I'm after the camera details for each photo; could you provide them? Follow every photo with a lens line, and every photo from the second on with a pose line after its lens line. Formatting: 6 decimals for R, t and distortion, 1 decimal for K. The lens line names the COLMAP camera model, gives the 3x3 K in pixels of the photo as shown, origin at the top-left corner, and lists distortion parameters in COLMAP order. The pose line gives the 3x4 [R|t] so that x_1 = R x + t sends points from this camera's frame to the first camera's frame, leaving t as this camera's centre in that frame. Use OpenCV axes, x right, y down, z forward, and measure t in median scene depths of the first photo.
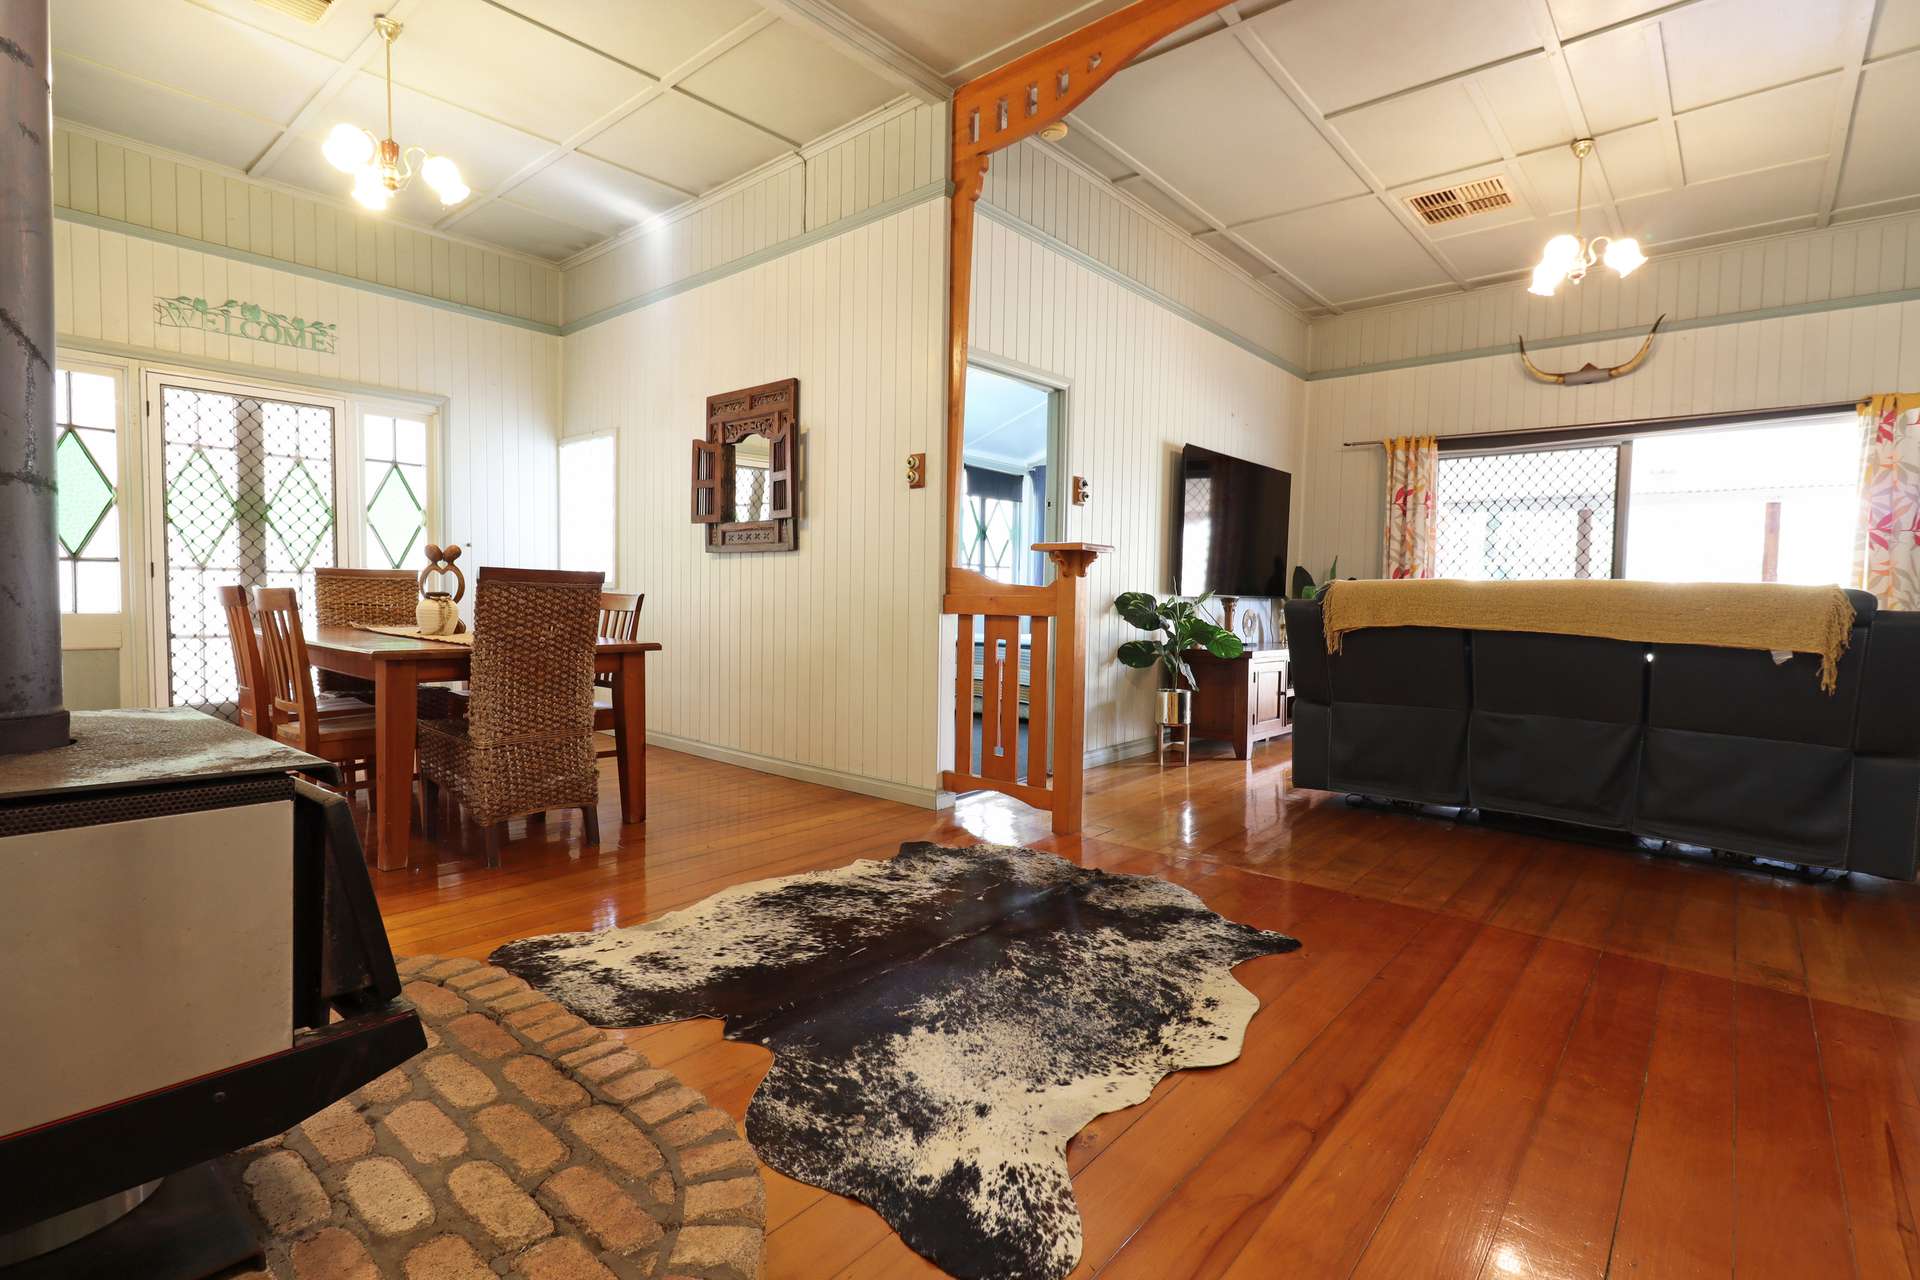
lens RADIAL K [[892.9, 0, 973.5], [0, 892.9, 629.6], [0, 0, 1]] dist [0.006283, -0.000983]
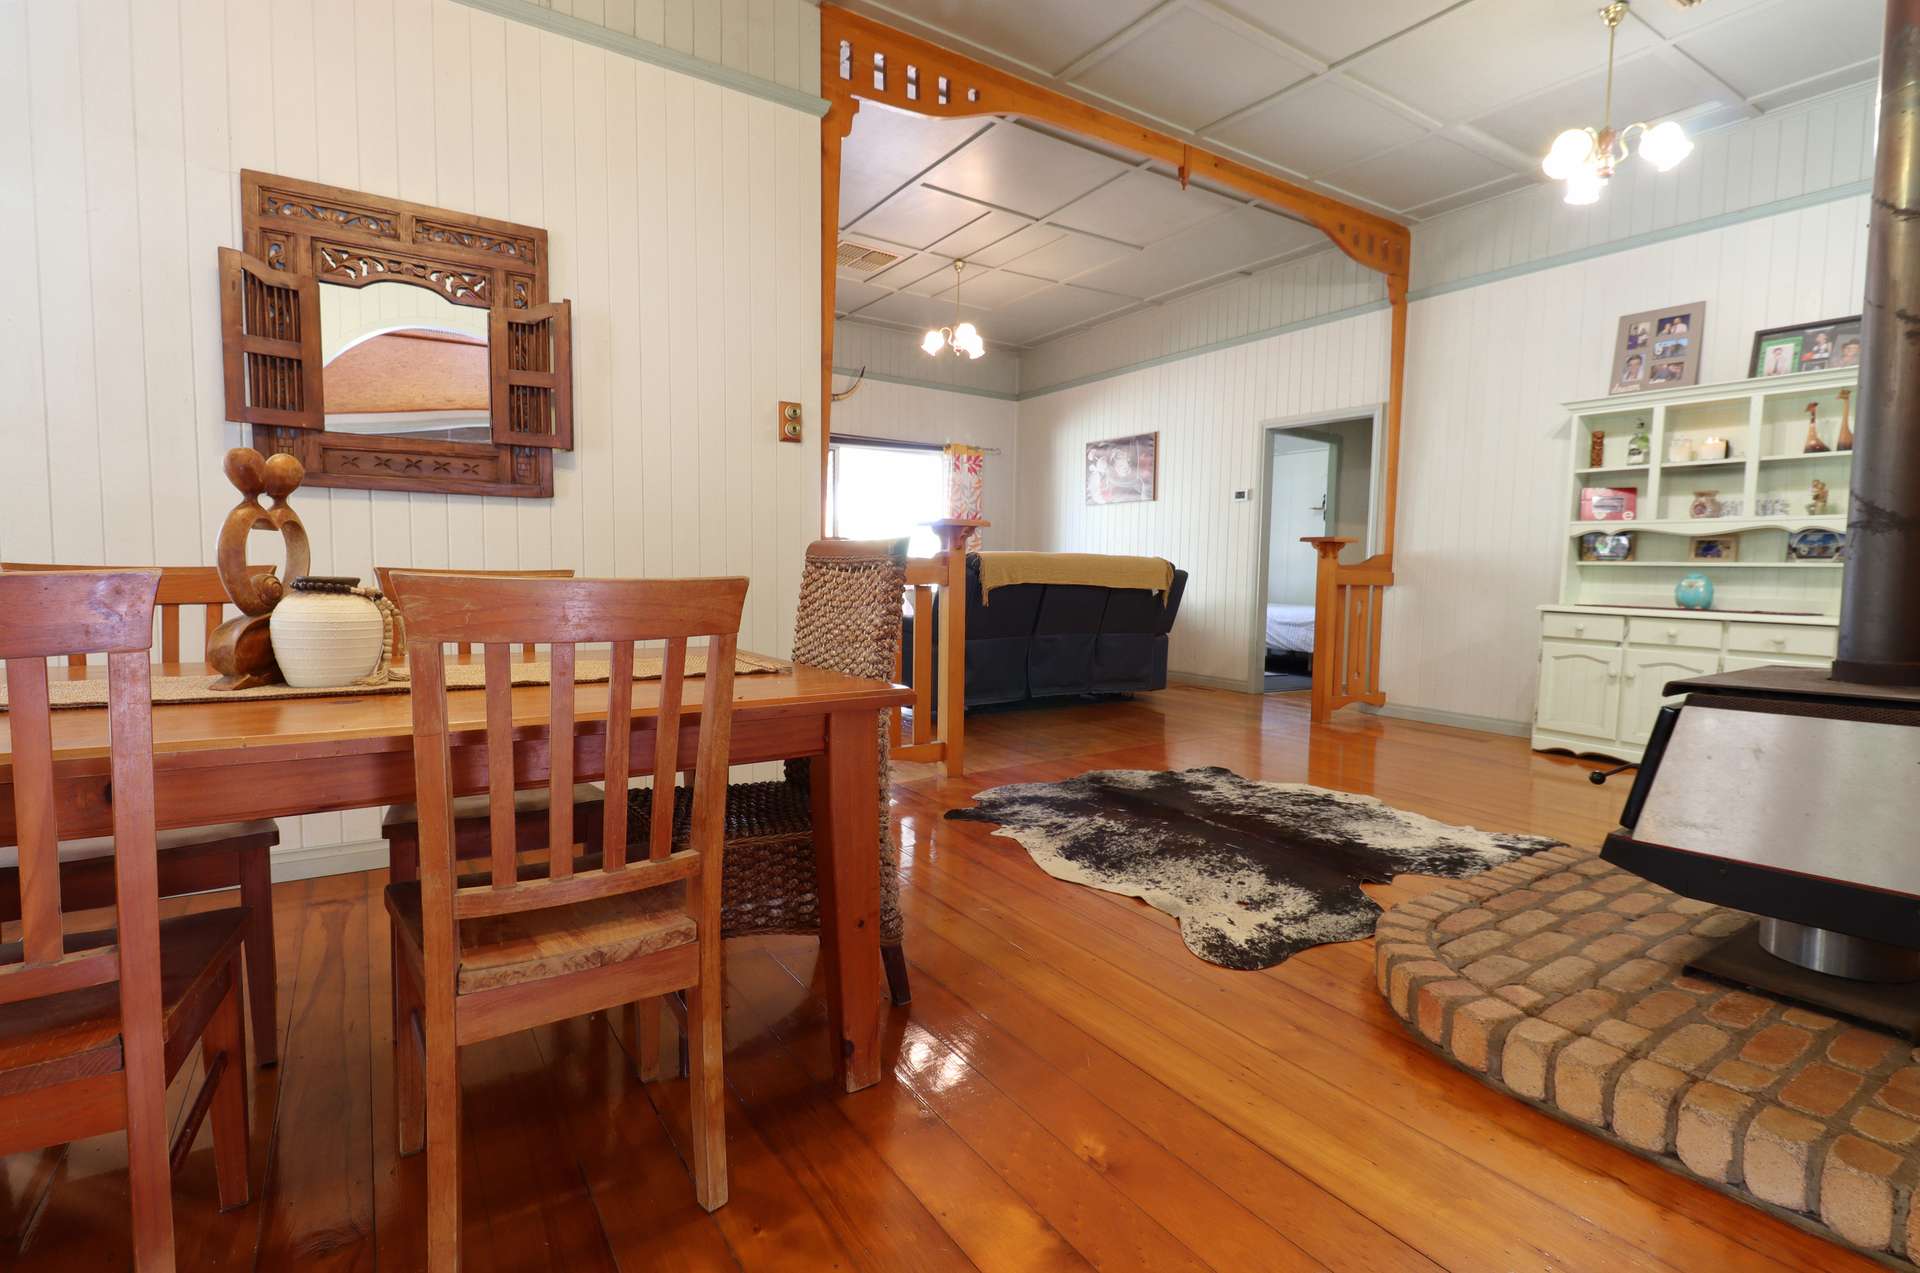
lens RADIAL K [[910.2, 0, 960.0], [0, 910.2, 636.5], [0, 0, 1]] dist [0.002214, -0.000066]
pose [[0.277438, -0.088358, 0.956672, -1.322107], [0.030514, 0.996070, 0.083147, -0.059810], [-0.960259, 0.006124, 0.279044, 0.900602]]
